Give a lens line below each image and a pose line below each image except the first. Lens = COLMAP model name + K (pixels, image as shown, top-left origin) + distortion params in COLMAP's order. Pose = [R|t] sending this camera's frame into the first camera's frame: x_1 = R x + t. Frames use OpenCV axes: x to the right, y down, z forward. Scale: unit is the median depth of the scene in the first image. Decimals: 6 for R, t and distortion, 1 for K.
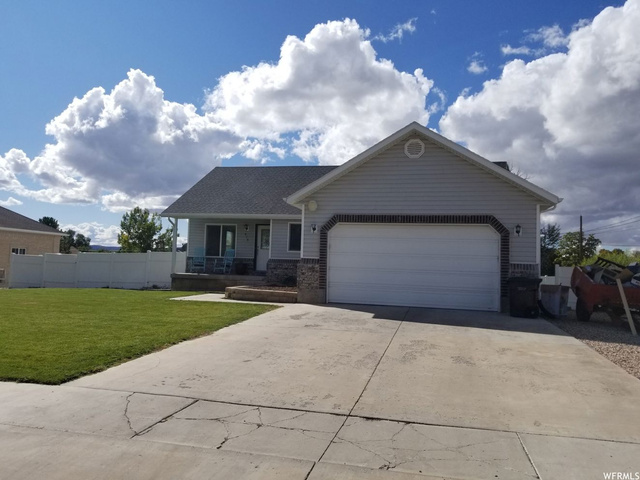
lens RADIAL K [[507.0, 0, 320.0], [0, 507.0, 239.5], [0, 0, 1]] dist [0.067914, 0.000764]
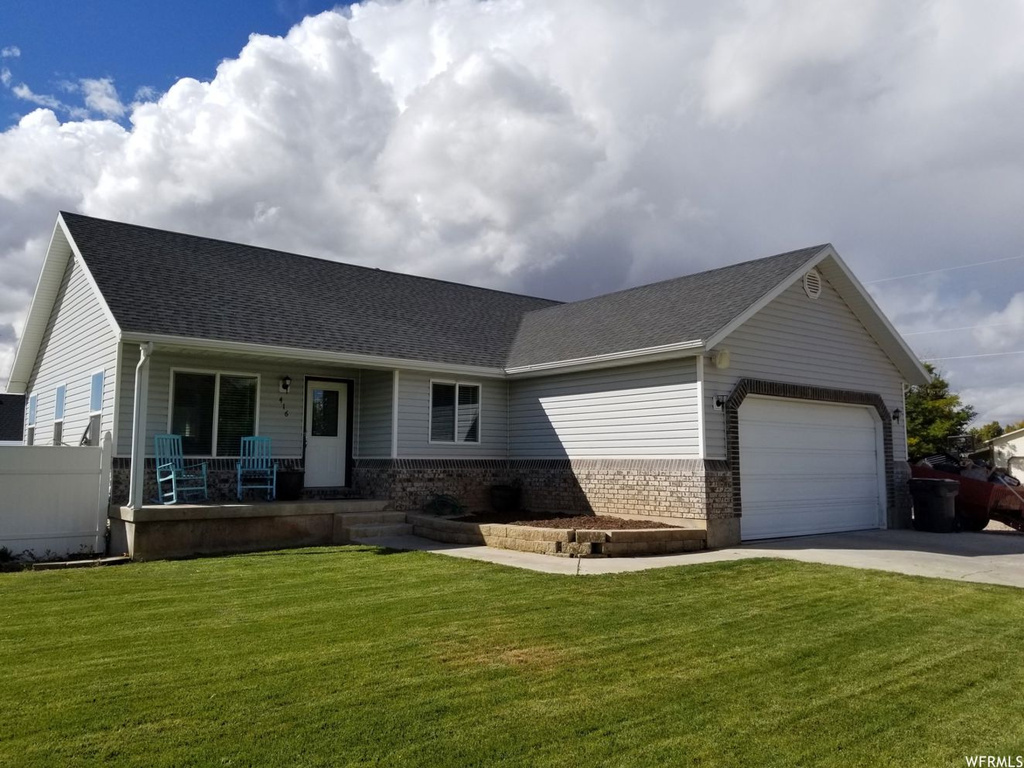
lens RADIAL K [[778.3, 0, 512.1], [0, 778.3, 383.7], [0, 0, 1]] dist [0.035132, -0.001707]
pose [[0.606962, 0.052017, 0.793027, -0.789840], [-0.024264, 0.998603, -0.046930, 0.001788], [-0.794361, 0.009243, 0.607376, 0.680740]]
